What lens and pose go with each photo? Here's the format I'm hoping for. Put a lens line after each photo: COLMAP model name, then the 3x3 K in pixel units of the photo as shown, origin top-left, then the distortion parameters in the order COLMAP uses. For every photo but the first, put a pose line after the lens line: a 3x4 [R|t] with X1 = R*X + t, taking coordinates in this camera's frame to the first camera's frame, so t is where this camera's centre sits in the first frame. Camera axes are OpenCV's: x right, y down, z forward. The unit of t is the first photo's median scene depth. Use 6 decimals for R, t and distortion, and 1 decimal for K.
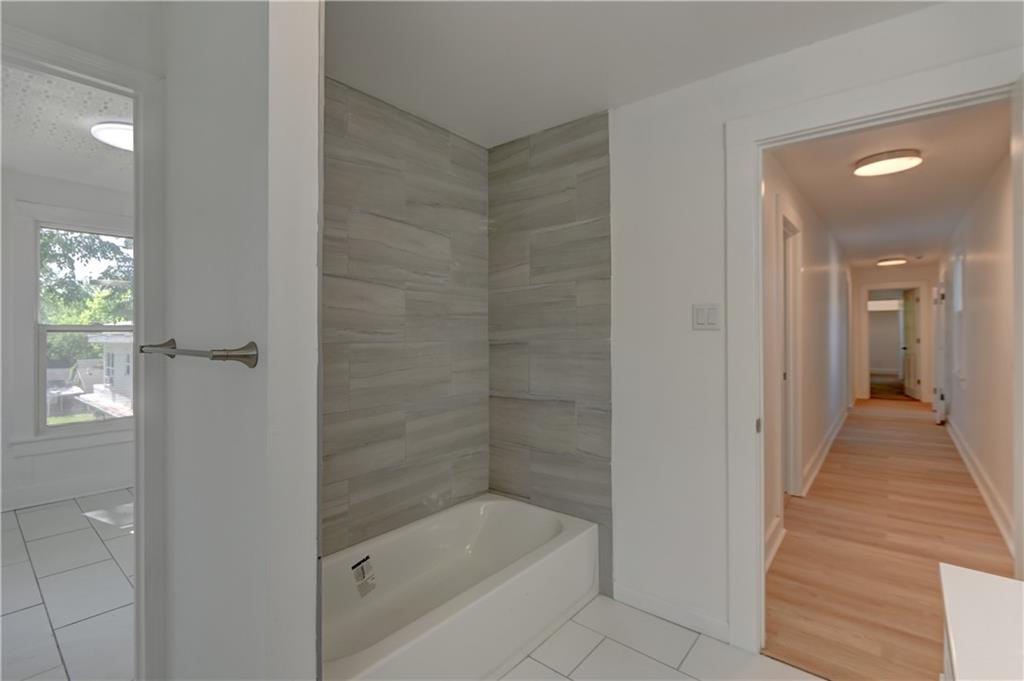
lens RADIAL K [[478.6, 0, 509.7], [0, 478.6, 321.2], [0, 0, 1]] dist [-0.002744, -0.000968]
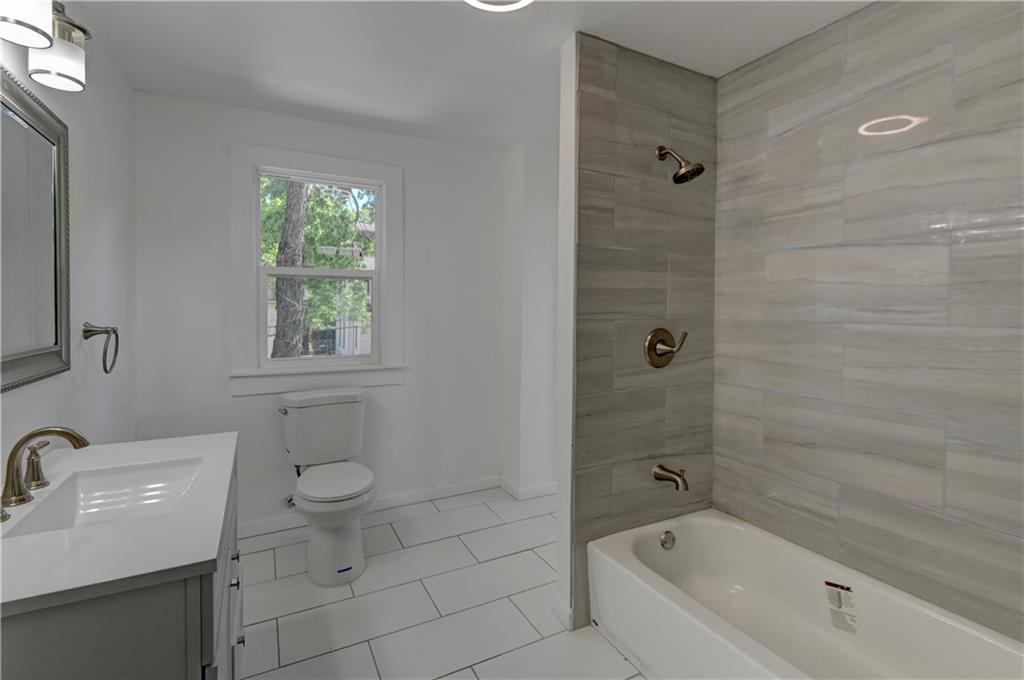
lens RADIAL K [[478.6, 0, 509.7], [0, 478.6, 320.7], [0, 0, 1]] dist [-0.002744, -0.000968]
pose [[-0.385065, 0.008812, -0.922847, 0.628707], [-0.002878, 0.999938, 0.010749, 0.032981], [0.922885, 0.006795, -0.385016, 0.738920]]
